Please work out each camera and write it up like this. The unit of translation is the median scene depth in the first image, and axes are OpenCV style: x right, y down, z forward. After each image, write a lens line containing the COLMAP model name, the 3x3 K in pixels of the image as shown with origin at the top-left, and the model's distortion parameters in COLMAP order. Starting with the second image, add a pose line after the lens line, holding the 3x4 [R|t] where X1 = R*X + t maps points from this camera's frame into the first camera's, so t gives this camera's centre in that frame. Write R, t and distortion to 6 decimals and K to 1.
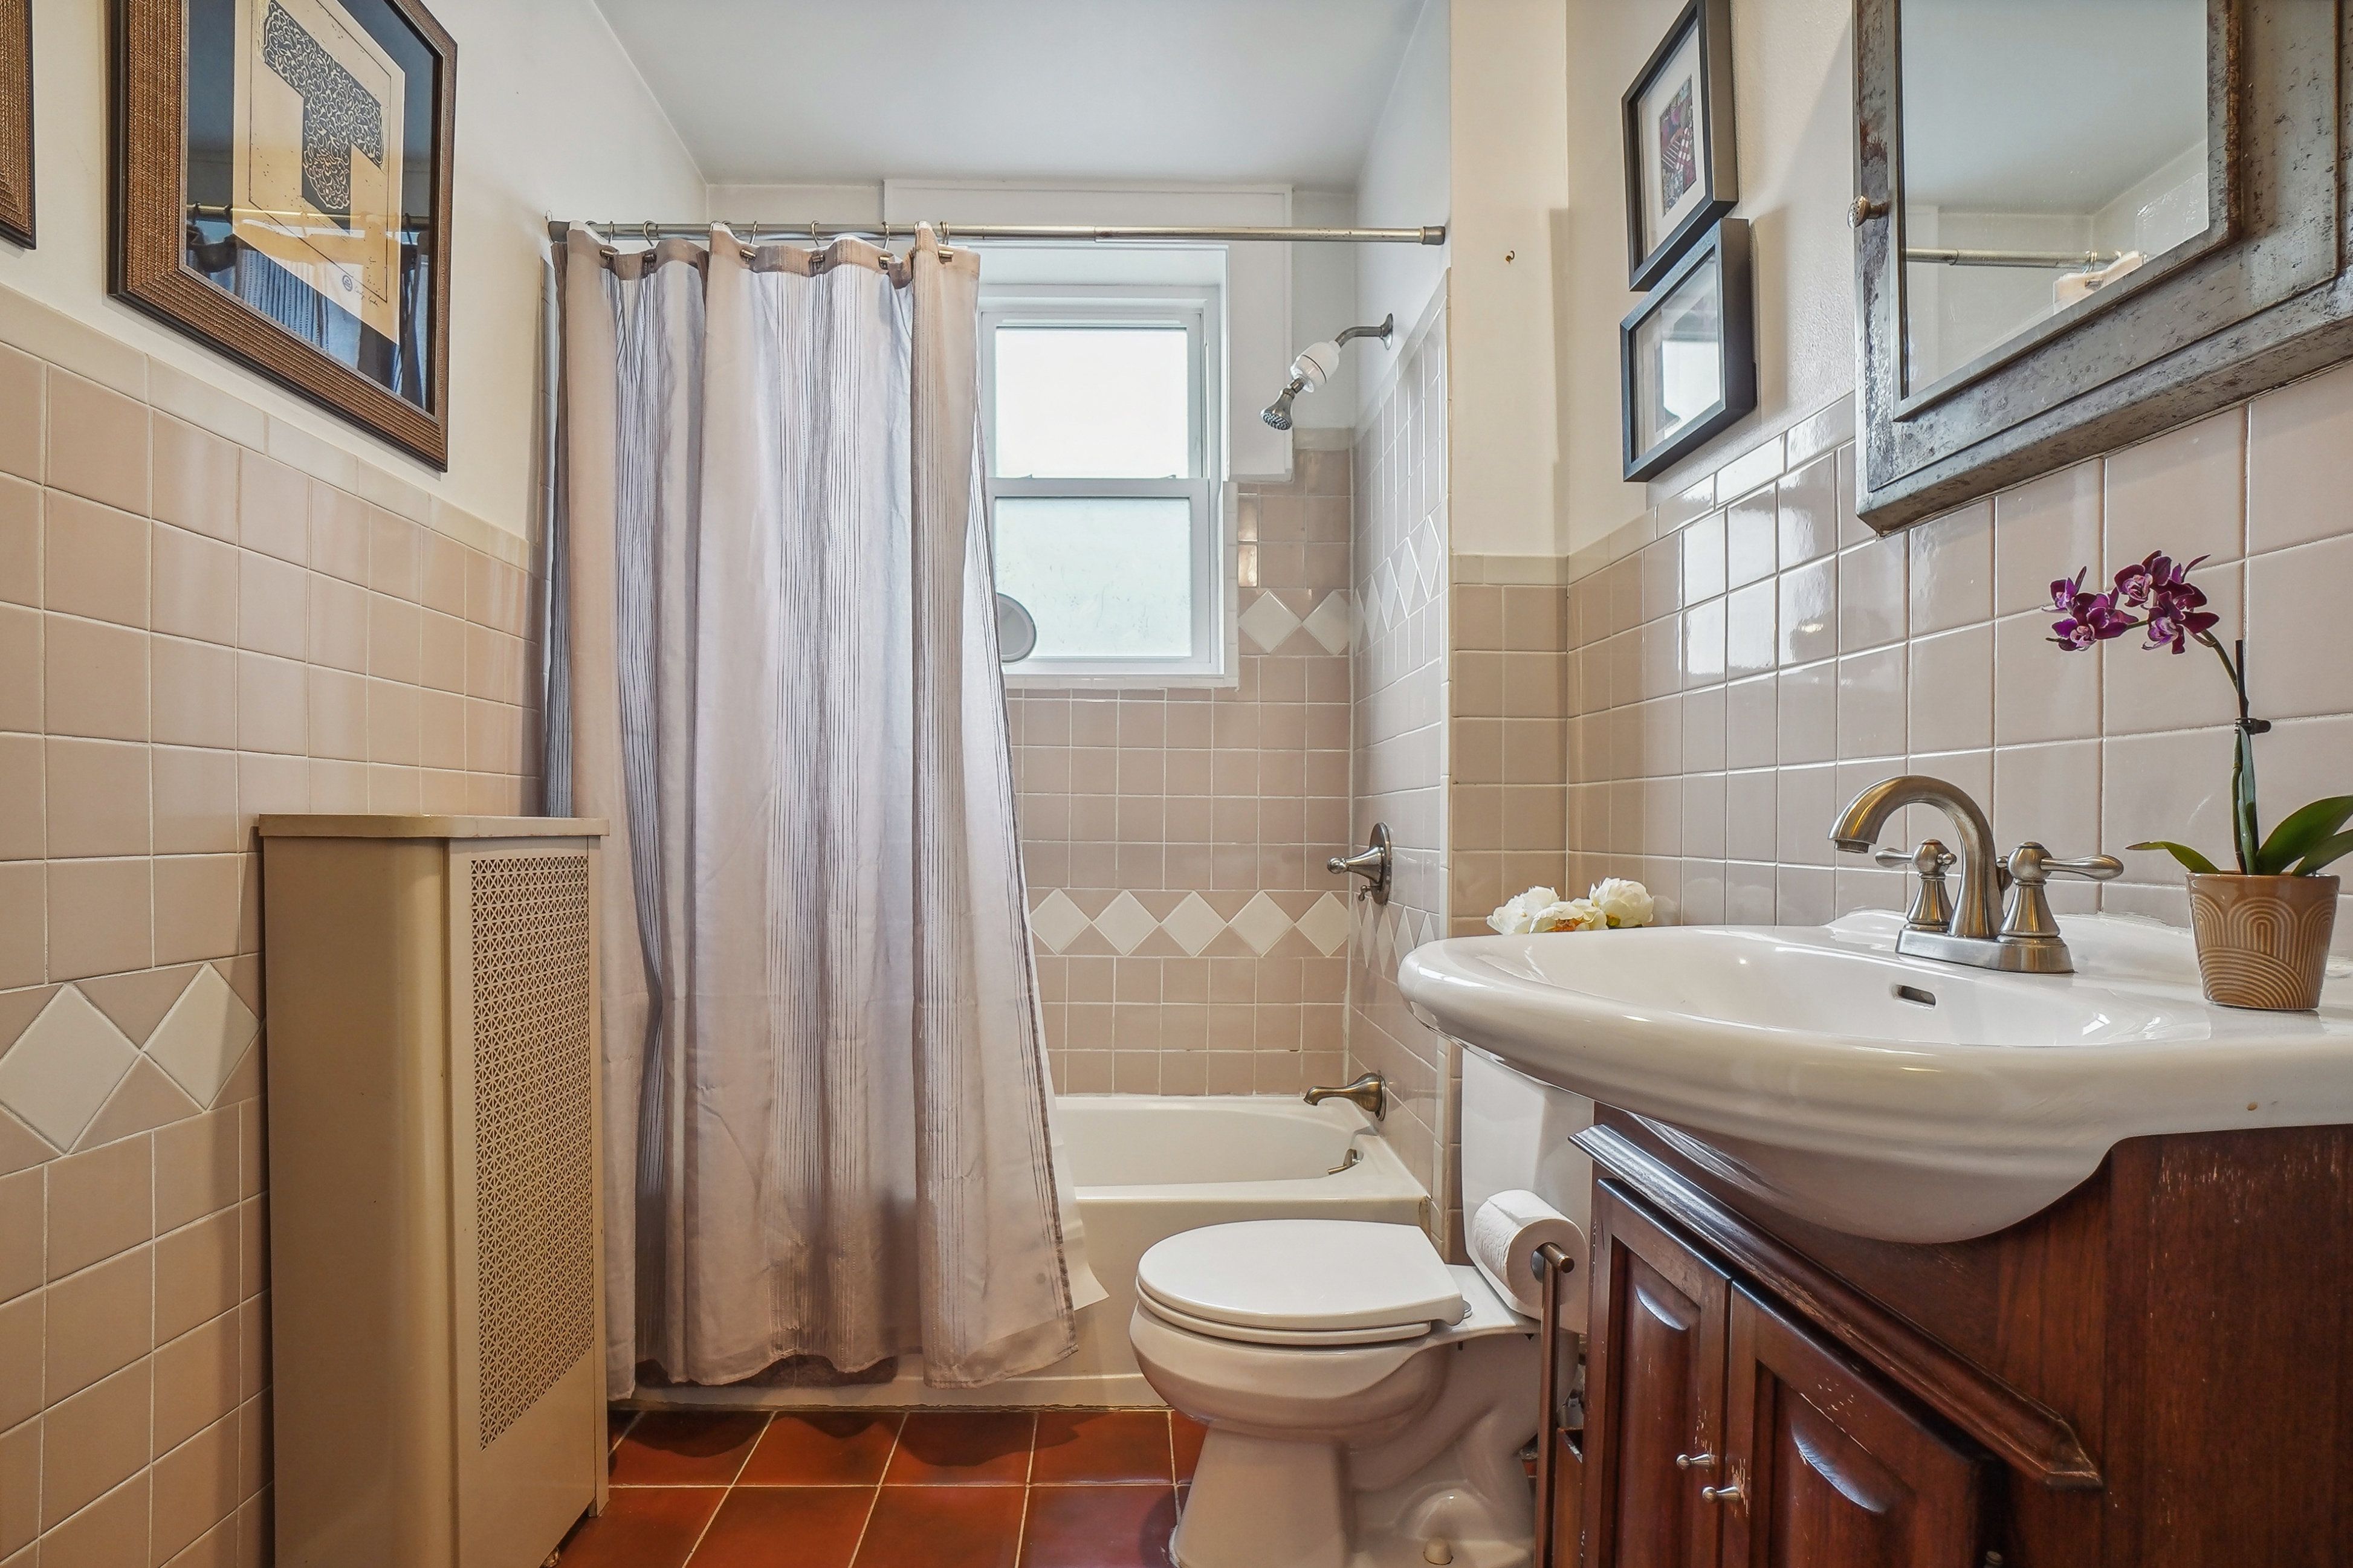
lens RADIAL K [[1166.6, 0, 1167.7], [0, 1166.6, 873.3], [0, 0, 1]] dist [-0.054343, 0.018013]
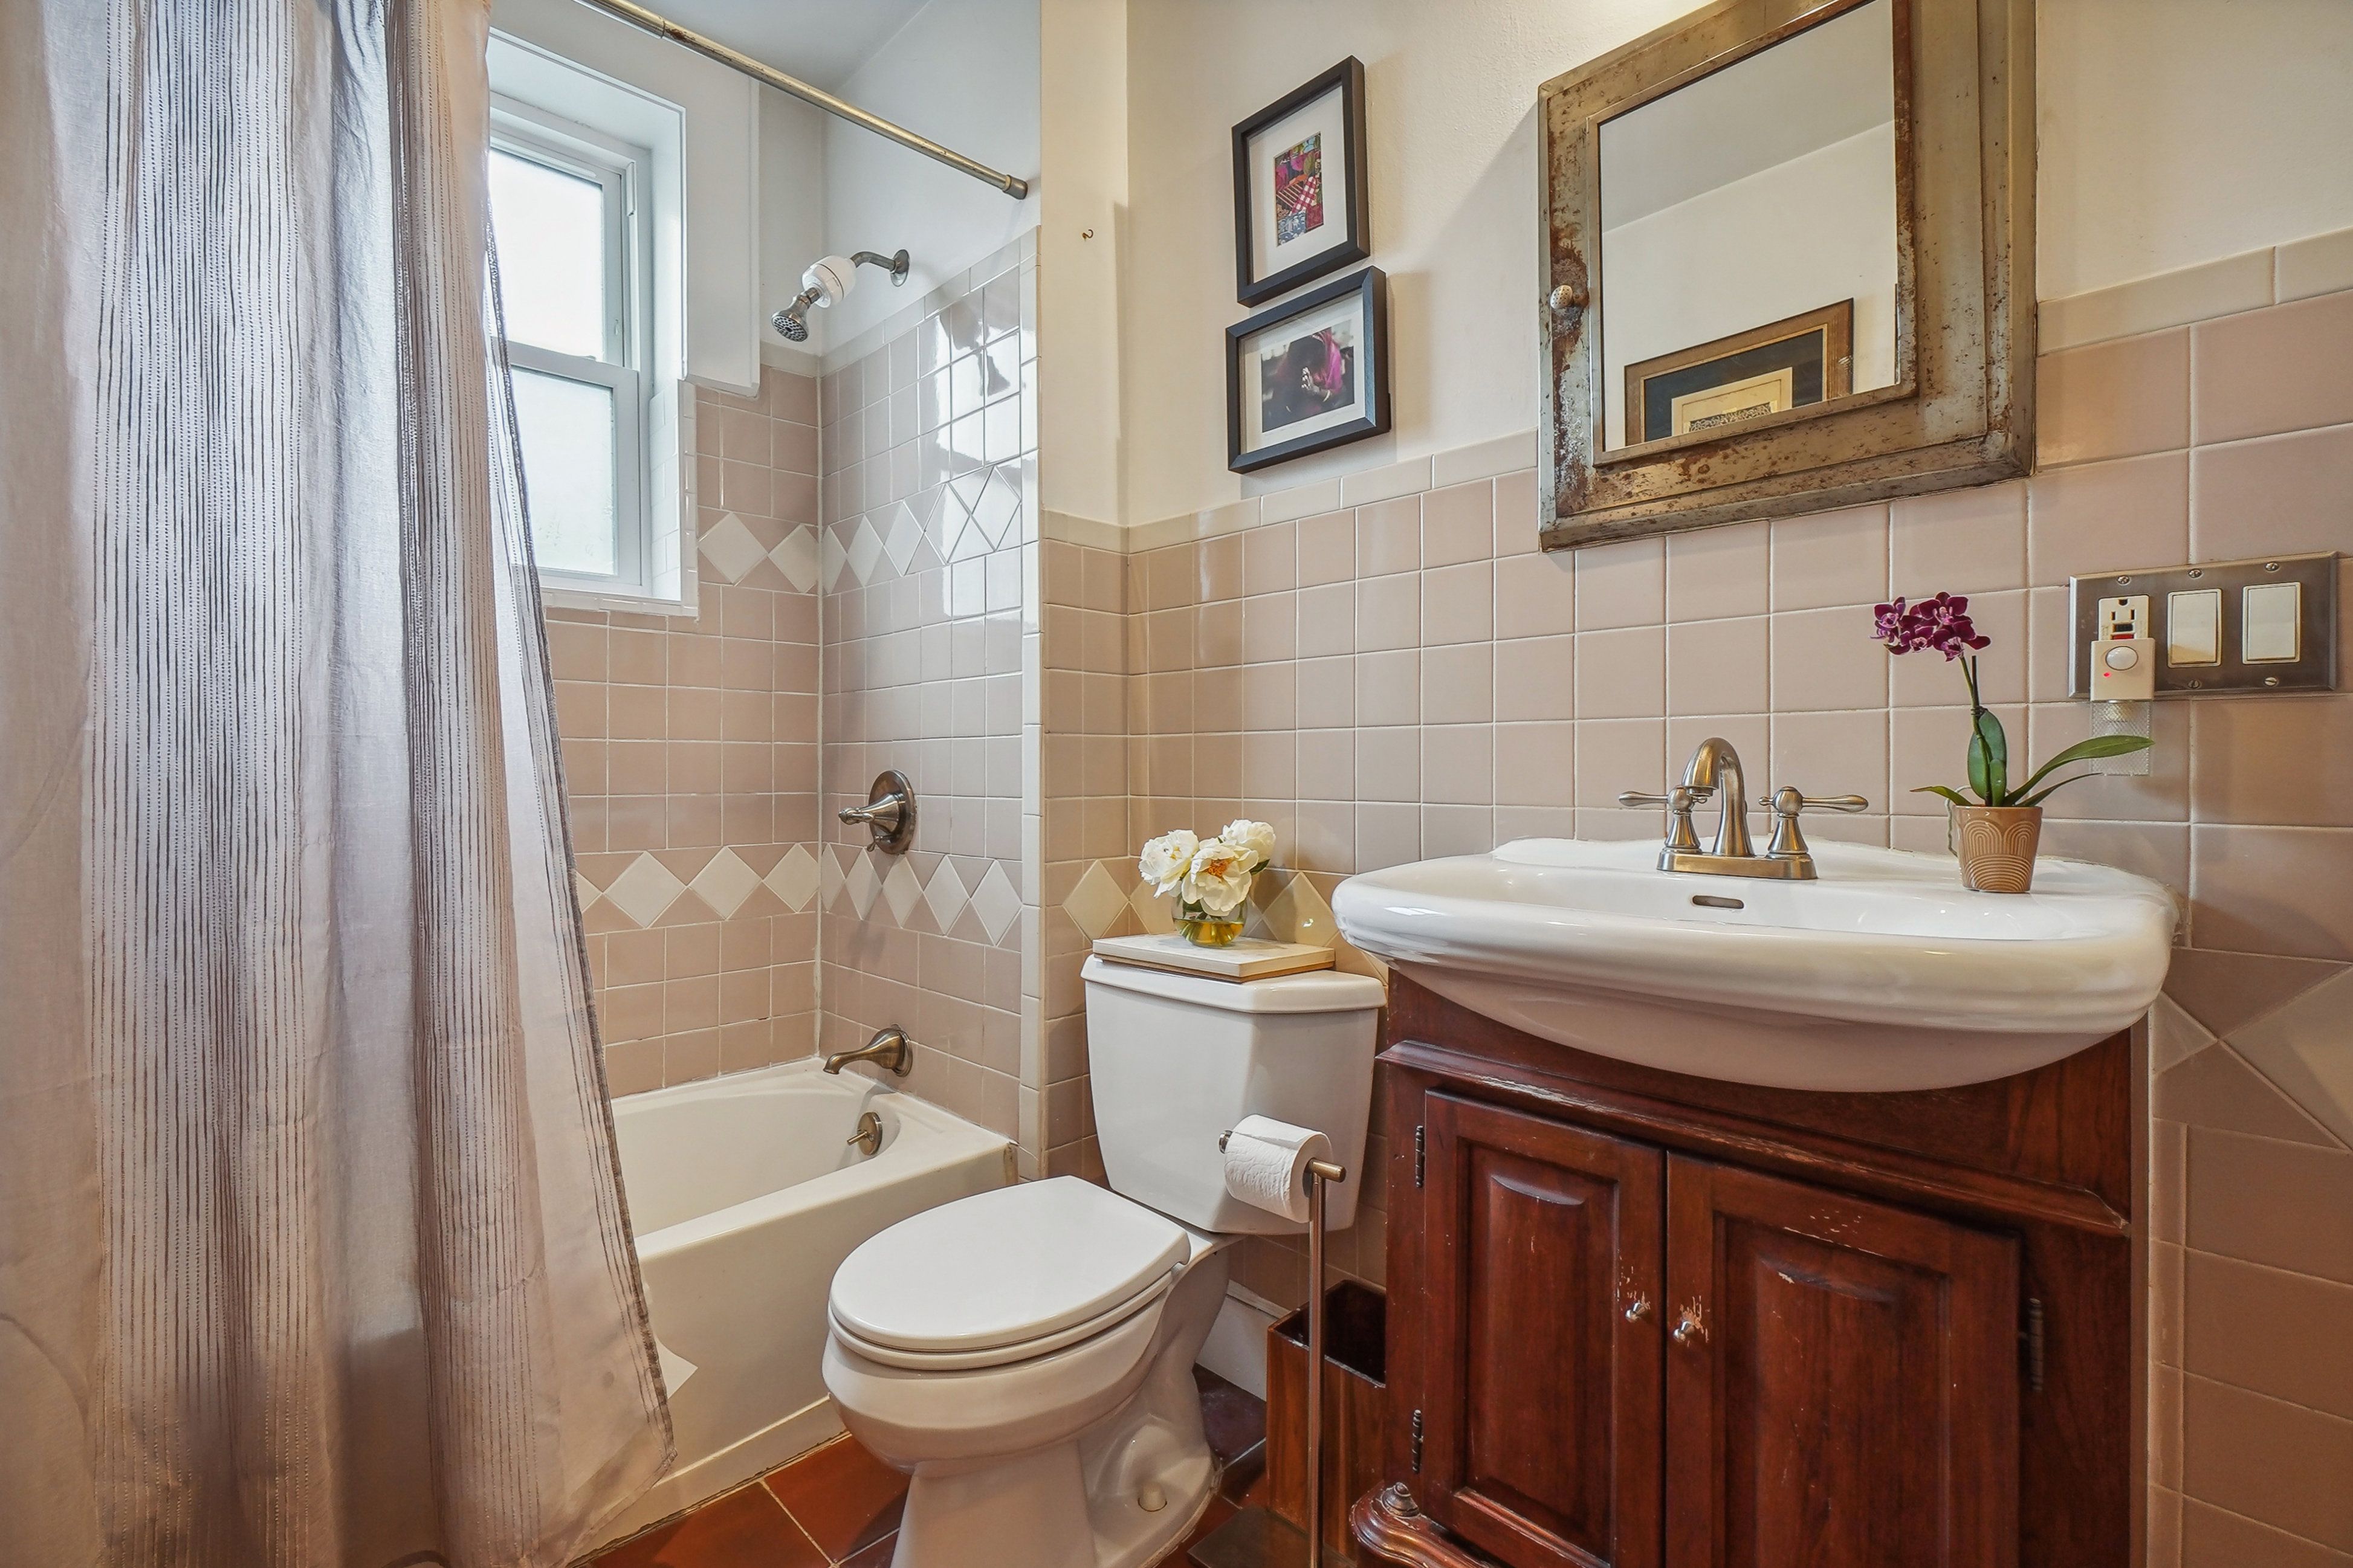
lens RADIAL K [[1042.0, 0, 1156.1], [0, 1042.0, 788.7], [0, 0, 1]] dist [-0.004112, -0.001236]
pose [[0.733522, -0.018368, 0.679417, -0.306355], [0.032022, 0.999459, -0.007551, -0.017756], [-0.678911, 0.027295, 0.733713, 0.259001]]
